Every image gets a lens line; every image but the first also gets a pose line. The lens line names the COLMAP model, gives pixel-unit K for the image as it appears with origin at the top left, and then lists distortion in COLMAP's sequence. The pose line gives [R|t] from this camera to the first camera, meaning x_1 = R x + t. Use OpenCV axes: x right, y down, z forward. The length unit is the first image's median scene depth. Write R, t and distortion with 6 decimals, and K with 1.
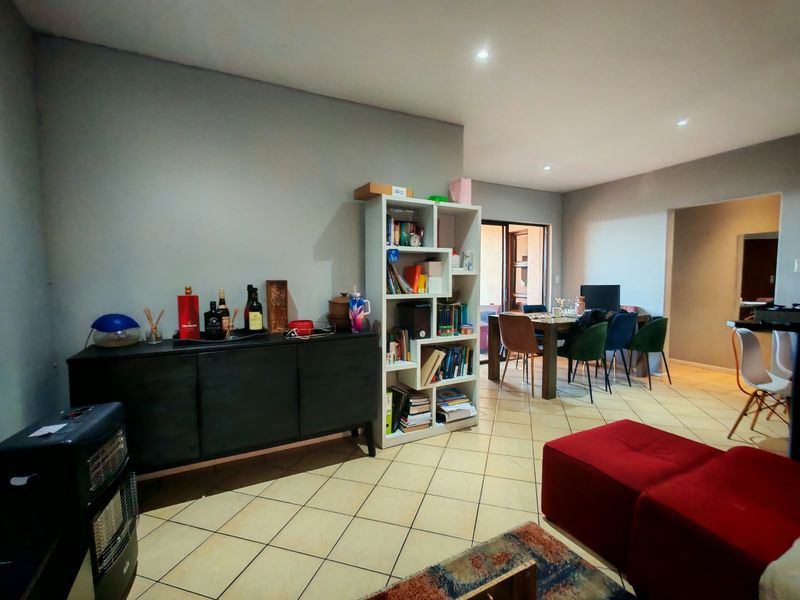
lens RADIAL K [[367.7, 0, 396.4], [0, 367.7, 298.1], [0, 0, 1]] dist [0.000034, -0.000240]
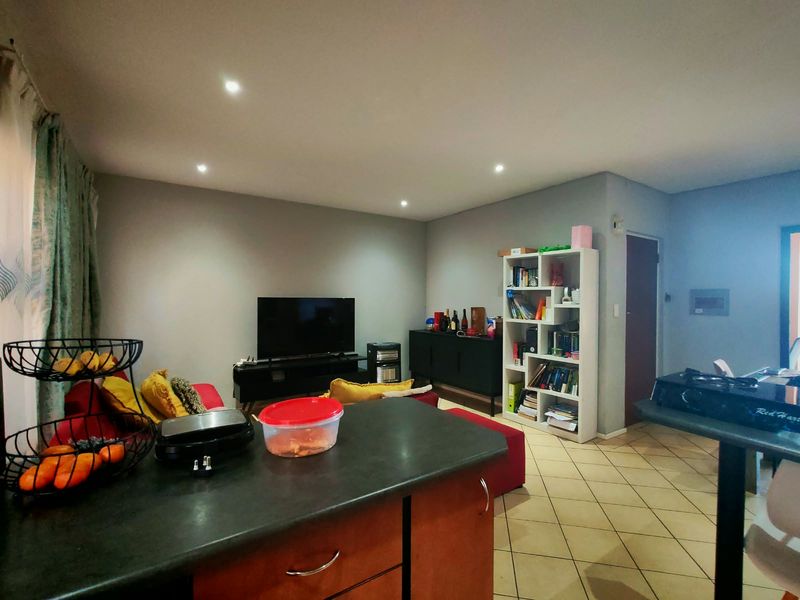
lens RADIAL K [[367.7, 0, 396.4], [0, 367.7, 298.1], [0, 0, 1]] dist [0.000034, -0.000240]
pose [[0.112788, 0.008503, -0.993583, 1.380866], [-0.062036, 0.998073, 0.001500, -0.065069], [0.991681, 0.061469, 0.113098, 0.330192]]
